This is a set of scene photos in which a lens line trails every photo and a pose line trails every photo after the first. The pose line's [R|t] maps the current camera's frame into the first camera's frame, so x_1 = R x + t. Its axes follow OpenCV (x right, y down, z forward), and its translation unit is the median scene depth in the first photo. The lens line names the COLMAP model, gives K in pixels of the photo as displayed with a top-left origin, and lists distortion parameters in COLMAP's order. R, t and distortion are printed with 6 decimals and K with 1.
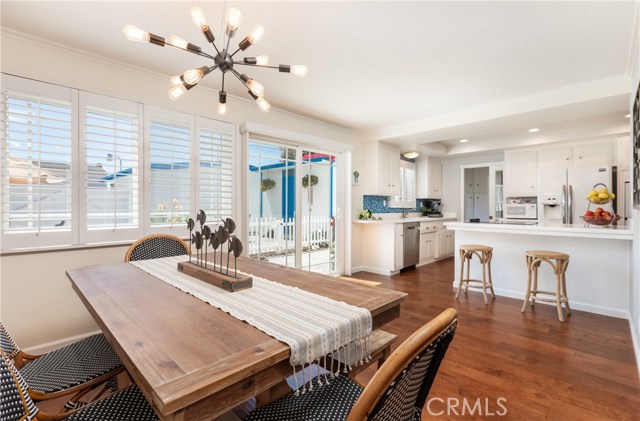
lens RADIAL K [[291.3, 0, 316.9], [0, 291.3, 205.1], [0, 0, 1]] dist [-0.001076, 0.000414]
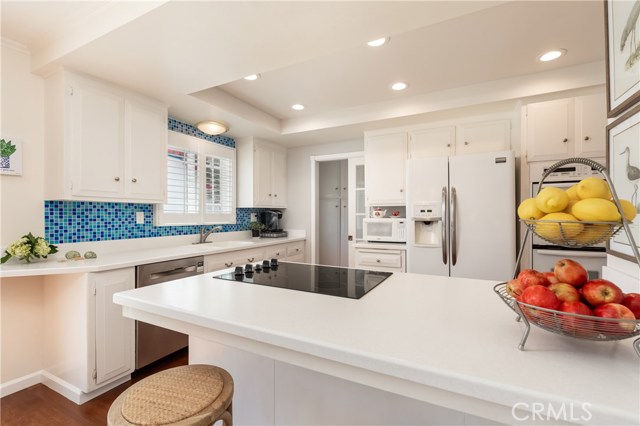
lens RADIAL K [[291.3, 0, 321.6], [0, 291.3, 213.1], [0, 0, 1]] dist [-0.001076, 0.000414]
pose [[0.953439, -0.000692, 0.301586, 0.377374], [-0.000589, 0.999991, 0.004159, -0.016693], [-0.301586, -0.004143, 0.953430, 0.444672]]
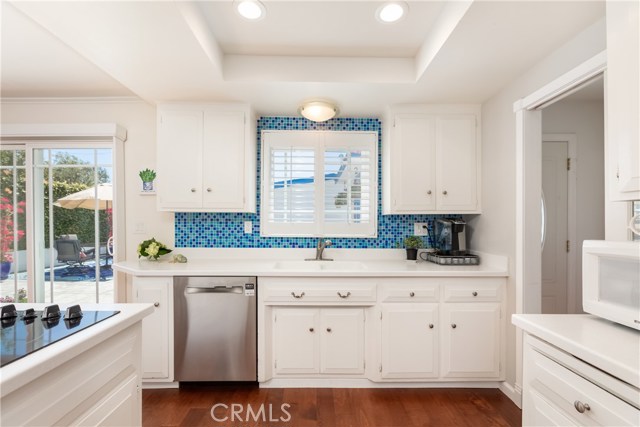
lens RADIAL K [[291.3, 0, 318.0], [0, 291.3, 220.4], [0, 0, 1]] dist [-0.001076, 0.000414]
pose [[0.708523, -0.003201, -0.705681, 0.657480], [0.003145, 0.999994, -0.001378, -0.016967], [0.705681, -0.001243, 0.708529, 0.743912]]
